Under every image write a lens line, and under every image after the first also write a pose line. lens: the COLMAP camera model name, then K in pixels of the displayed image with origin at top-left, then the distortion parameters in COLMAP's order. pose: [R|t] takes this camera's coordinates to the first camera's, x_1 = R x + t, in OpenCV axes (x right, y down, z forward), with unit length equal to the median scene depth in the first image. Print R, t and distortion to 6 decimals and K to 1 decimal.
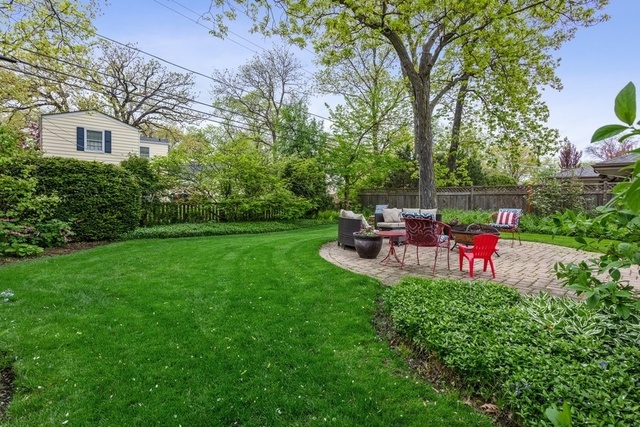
lens RADIAL K [[306.3, 0, 318.8], [0, 306.3, 213.5], [0, 0, 1]] dist [0.005760, -0.001076]
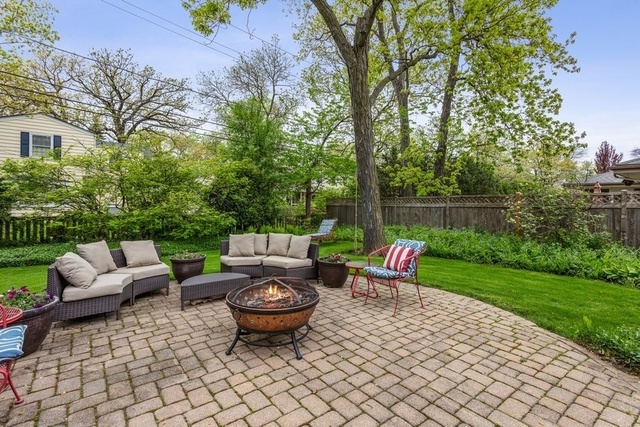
lens RADIAL K [[306.3, 0, 323.6], [0, 306.3, 213.9], [0, 0, 1]] dist [0.005760, -0.001076]
pose [[0.996526, 0.004400, -0.083163, 0.208577], [-0.006303, 0.999724, -0.022645, -0.020152], [0.083040, 0.023091, 0.996279, 0.171130]]
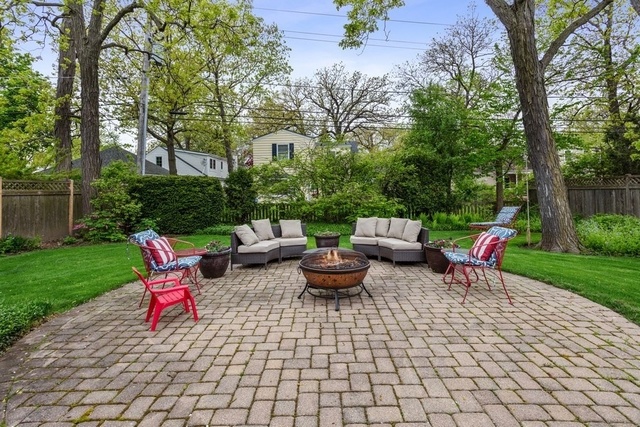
lens RADIAL K [[315.9, 0, 325.6], [0, 315.9, 207.0], [0, 0, 1]] dist [-0.004634, 0.001876]
pose [[0.737776, 0.011745, -0.674943, 0.318935], [-0.011675, 0.999921, 0.004638, -0.020310], [0.674944, 0.004458, 0.737855, 0.165394]]
